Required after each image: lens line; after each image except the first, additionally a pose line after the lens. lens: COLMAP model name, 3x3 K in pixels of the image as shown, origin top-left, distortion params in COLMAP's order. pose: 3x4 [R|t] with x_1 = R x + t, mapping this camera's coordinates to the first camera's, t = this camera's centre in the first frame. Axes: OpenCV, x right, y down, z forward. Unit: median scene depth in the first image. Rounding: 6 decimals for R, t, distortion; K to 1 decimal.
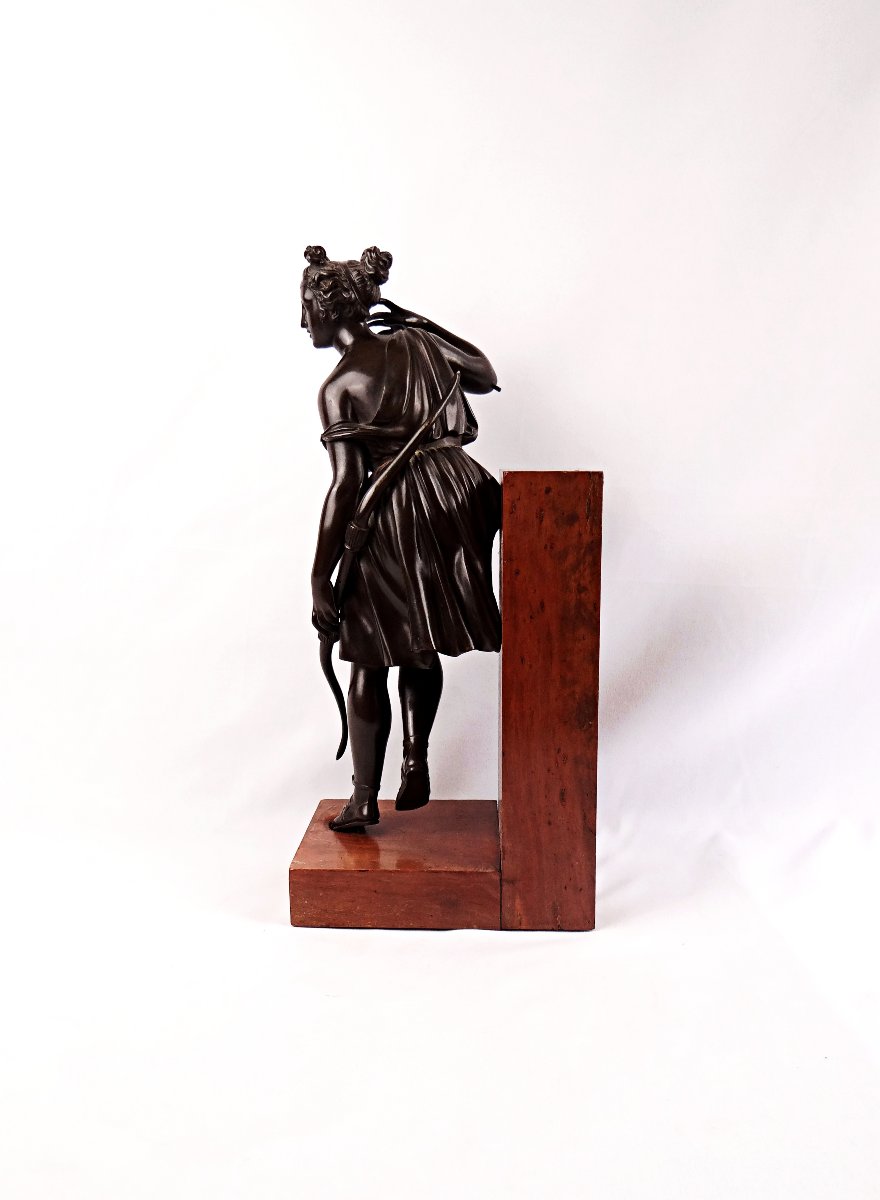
lens RADIAL K [[1008.9, 0, 438.6], [0, 1008.9, 600.7], [0, 0, 1]] dist [-0.003566, -0.003867]
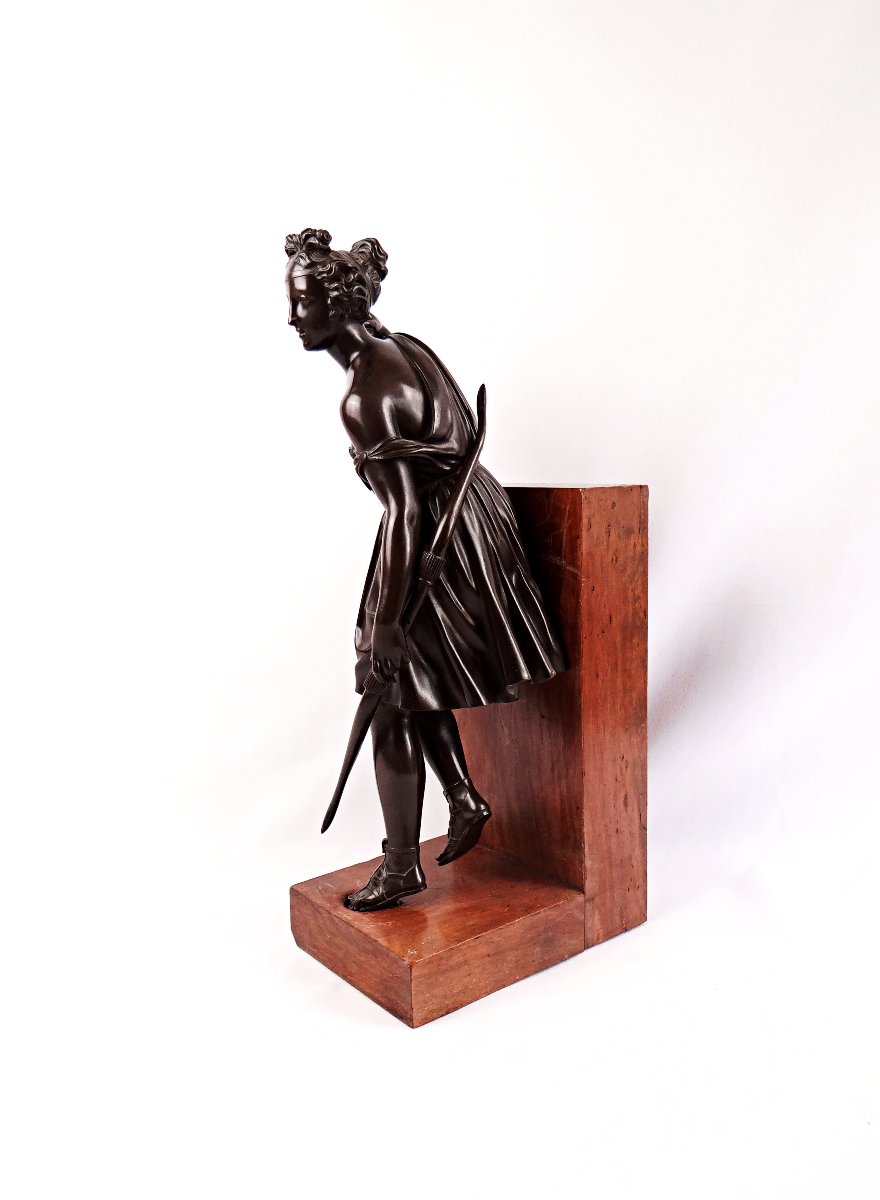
lens RADIAL K [[1008.9, 0, 439.8], [0, 1008.9, 599.5], [0, 0, 1]] dist [-0.003566, -0.003867]
pose [[0.761048, -0.107413, 0.639741, -0.663508], [0.113807, 0.993008, 0.031339, -0.065025], [-0.638635, 0.048956, 0.767951, 0.326487]]
